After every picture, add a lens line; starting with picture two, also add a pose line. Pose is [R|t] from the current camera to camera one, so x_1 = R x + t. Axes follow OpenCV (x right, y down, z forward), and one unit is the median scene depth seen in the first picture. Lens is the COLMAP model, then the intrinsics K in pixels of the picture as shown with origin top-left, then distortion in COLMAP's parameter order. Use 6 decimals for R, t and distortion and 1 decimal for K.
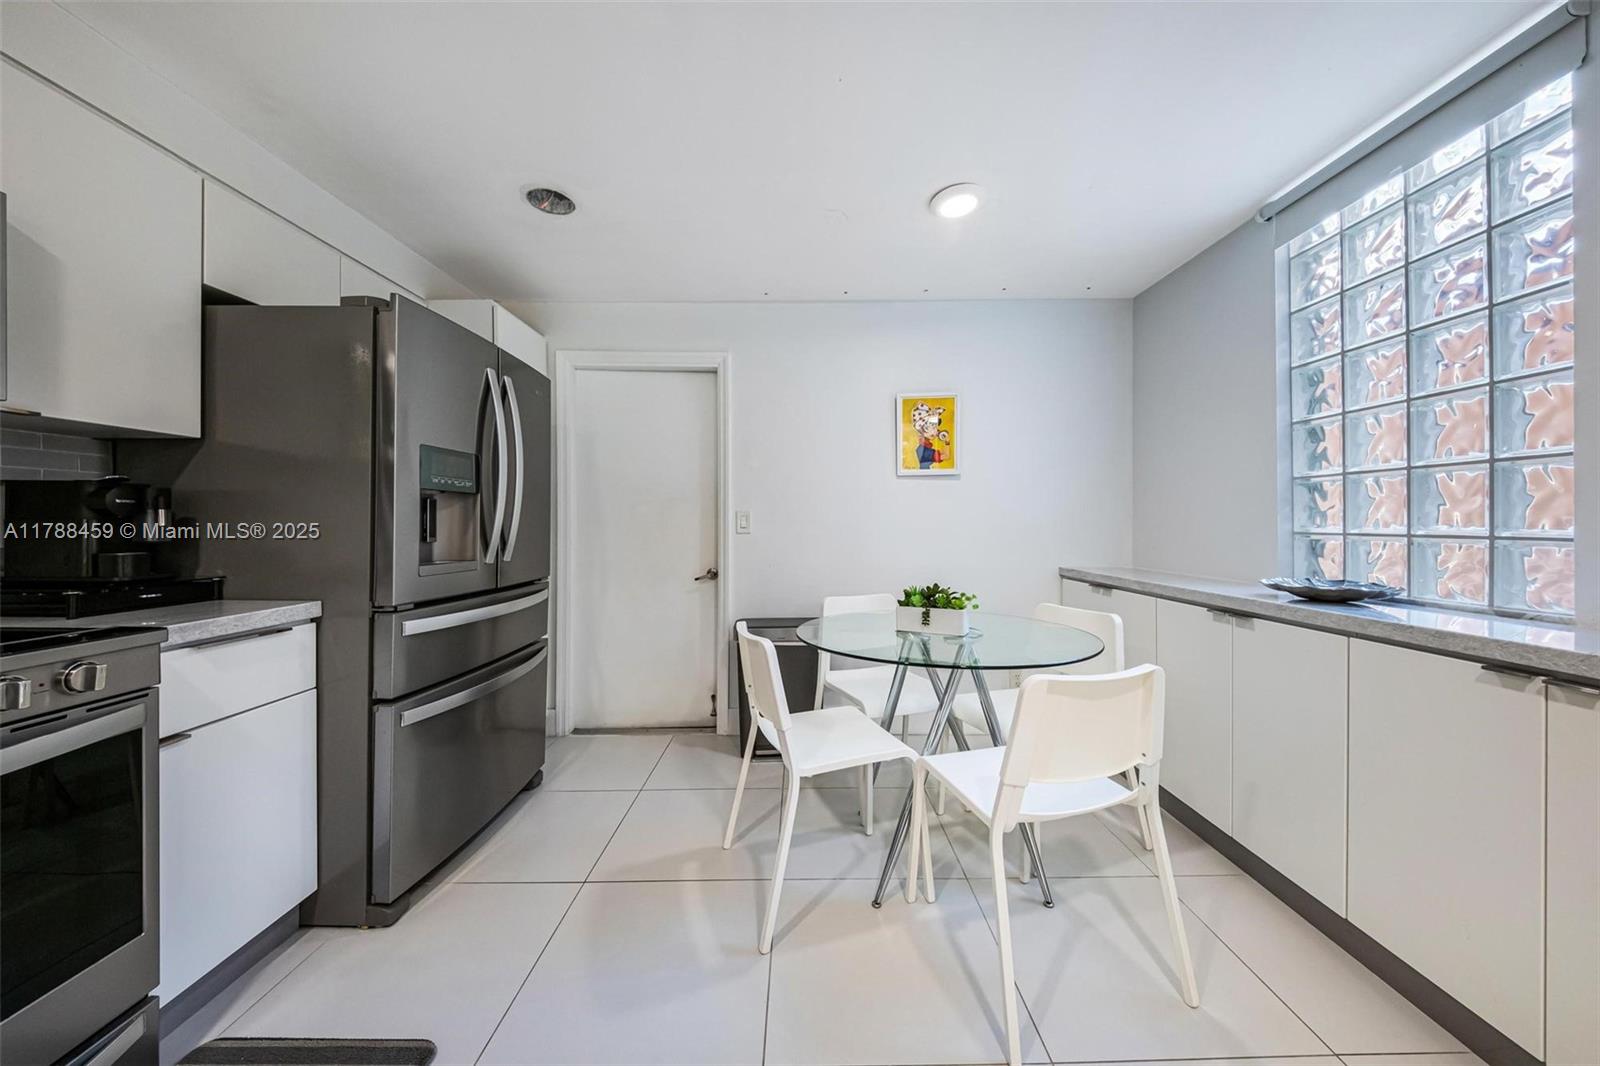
lens RADIAL K [[555.0, 0, 799.0], [0, 555.0, 523.3], [0, 0, 1]] dist [0.046782, -0.022084]
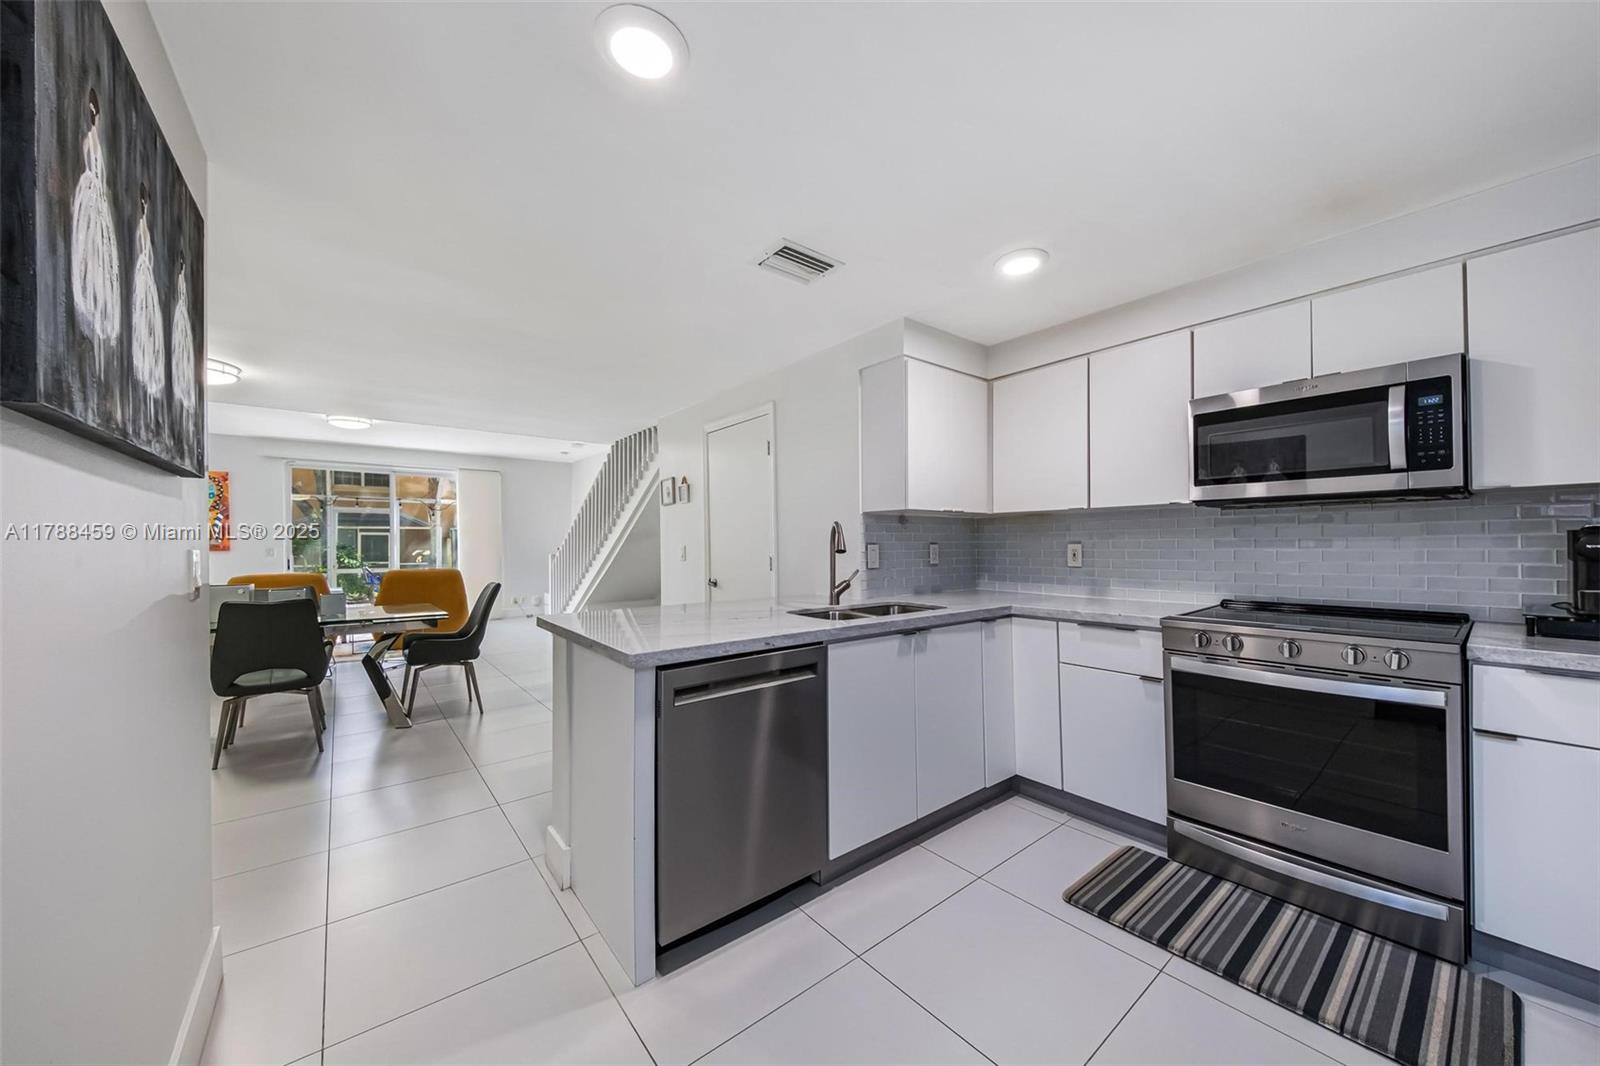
lens RADIAL K [[570.6, 0, 819.6], [0, 570.6, 541.7], [0, 0, 1]] dist [0.057348, -0.028283]
pose [[-0.762873, 0.012657, -0.646424, 0.617991], [0.012643, 0.999909, 0.004658, -0.057072], [0.646425, -0.004619, -0.762964, 0.679851]]
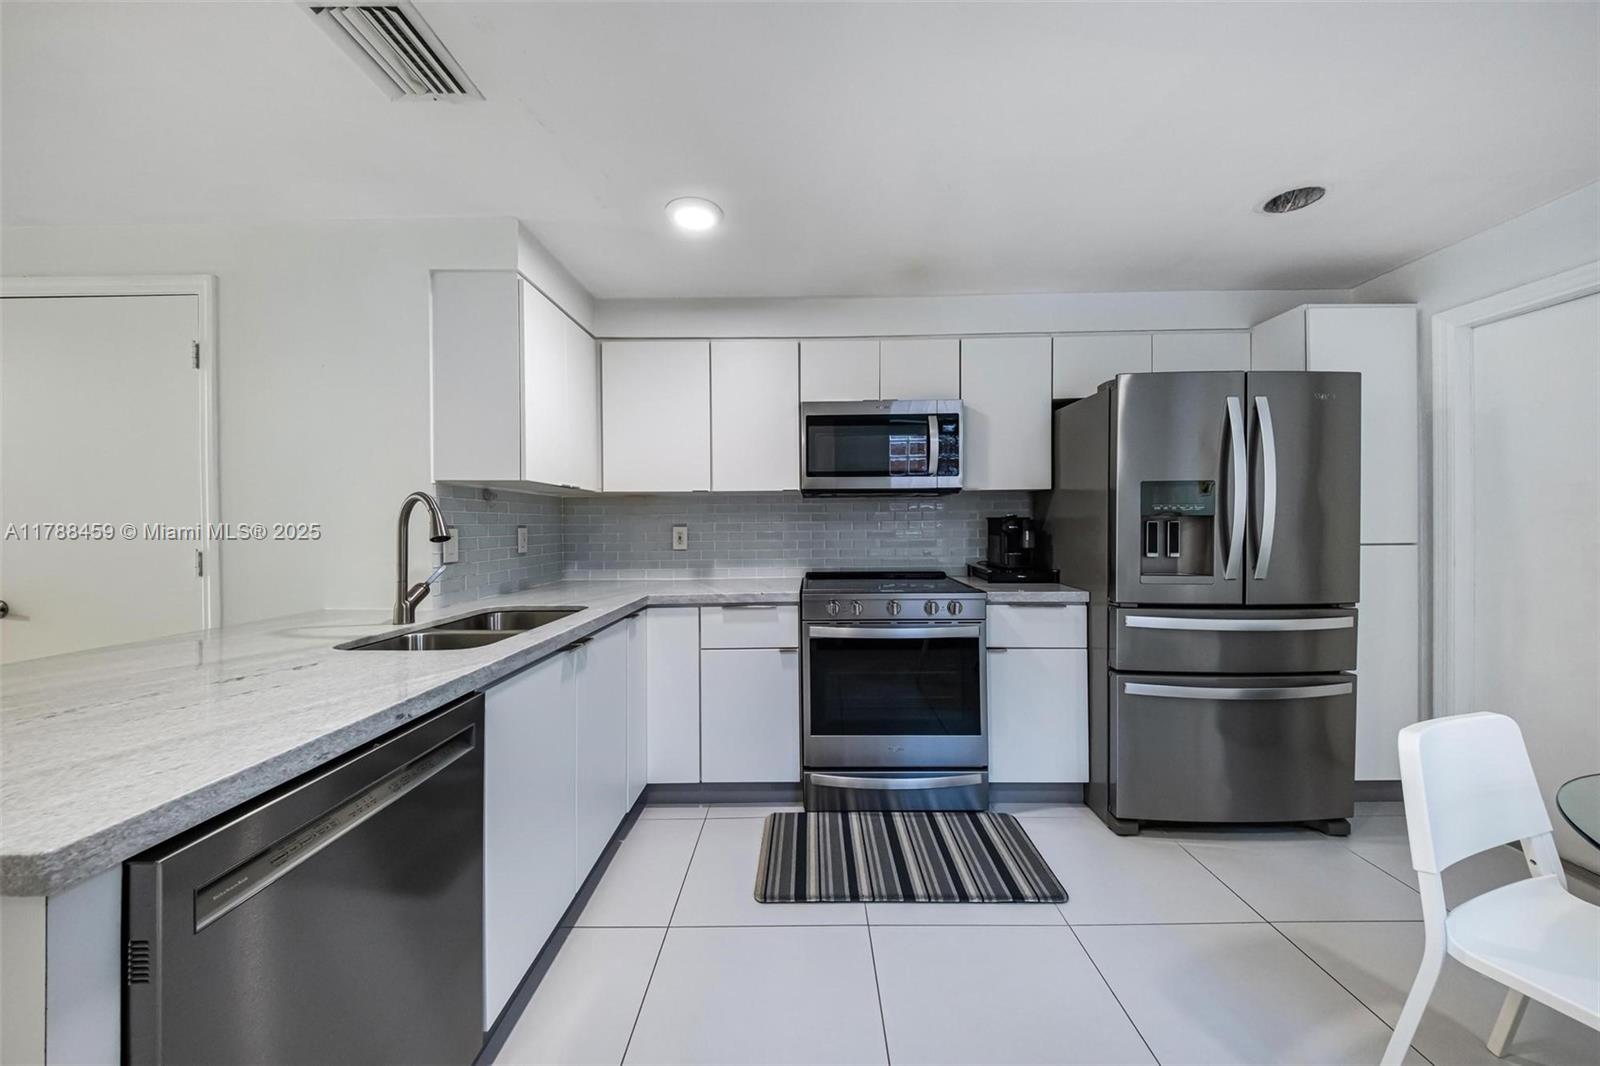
lens RADIAL K [[547.6, 0, 808.4], [0, 547.6, 522.0], [0, 0, 1]] dist [0.046684, -0.024007]
pose [[0.006356, 0.005731, -0.999963, 0.552039], [0.005118, 0.999970, 0.005764, -0.054017], [0.999967, -0.005155, 0.006327, 0.216937]]
